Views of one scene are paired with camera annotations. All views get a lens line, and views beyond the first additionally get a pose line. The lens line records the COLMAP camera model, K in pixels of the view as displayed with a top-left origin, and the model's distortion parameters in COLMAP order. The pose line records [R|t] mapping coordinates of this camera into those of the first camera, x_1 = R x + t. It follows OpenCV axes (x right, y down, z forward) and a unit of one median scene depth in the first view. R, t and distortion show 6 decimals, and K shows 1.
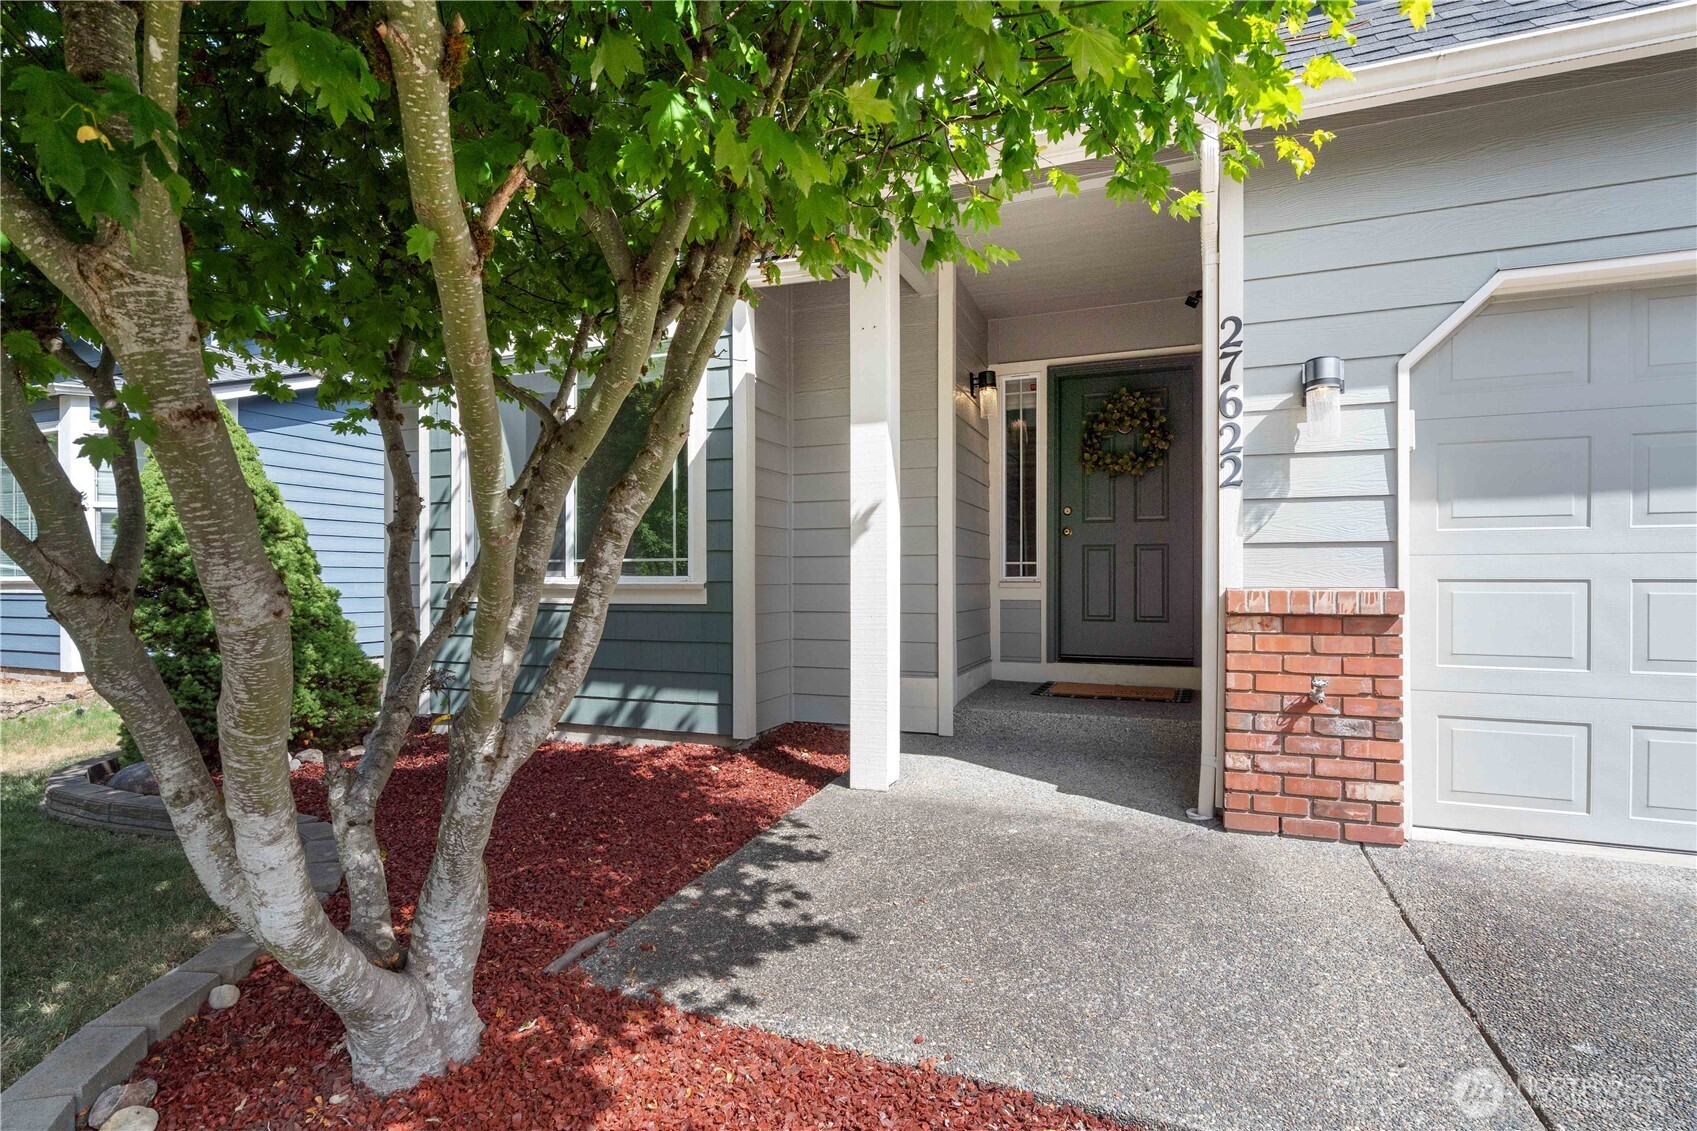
lens RADIAL K [[829.5, 0, 841.9], [0, 829.5, 576.6], [0, 0, 1]] dist [-0.001907, 0.000023]
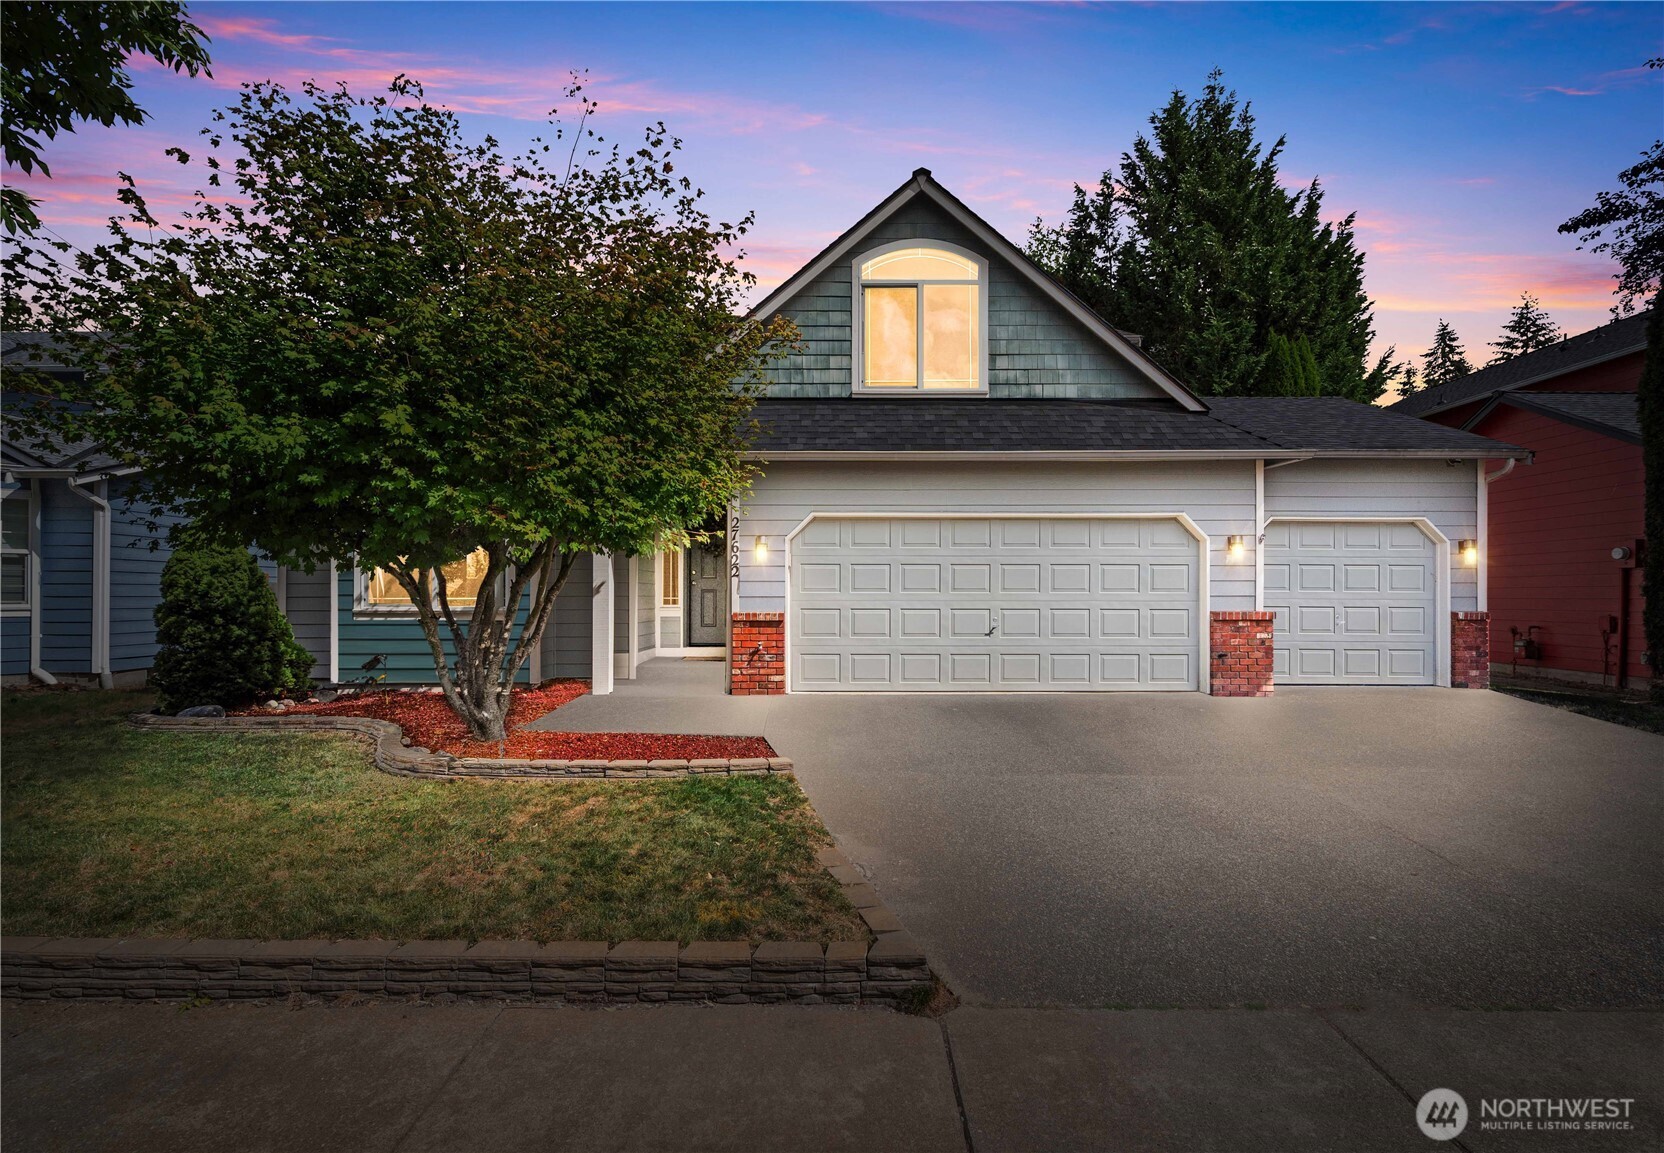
lens RADIAL K [[806.7, 0, 836.7], [0, 806.7, 583.7], [0, 0, 1]] dist [-0.000995, -0.000187]
pose [[0.928968, 0.005995, 0.370112, -0.243939], [-0.001307, 0.999916, -0.012914, -0.049598], [-0.370158, 0.011513, 0.928897, -1.762389]]
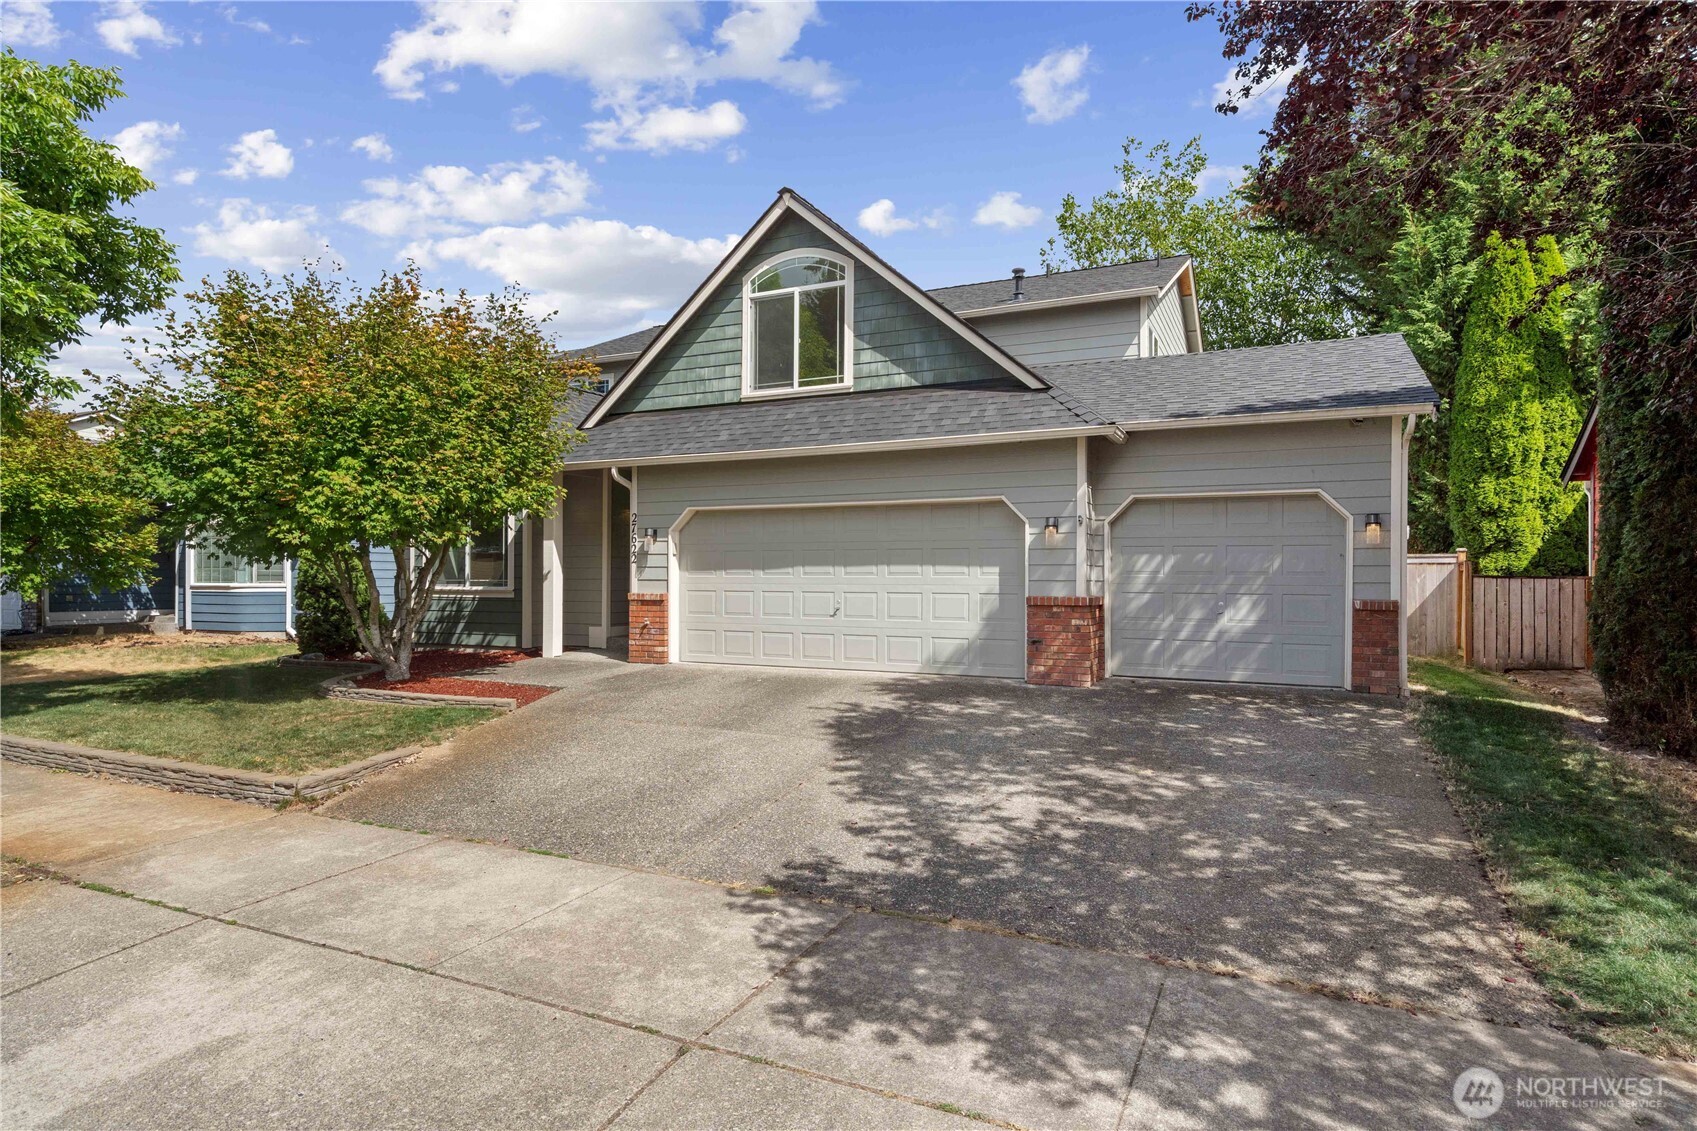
lens RADIAL K [[947.4, 0, 848.6], [0, 947.4, 572.4], [0, 0, 1]] dist [0.011307, -0.000207]
pose [[0.997765, 0.003096, -0.066754, 1.651454], [-0.003374, 0.999986, -0.004055, -0.057418], [0.066740, 0.004271, 0.997761, -2.912626]]
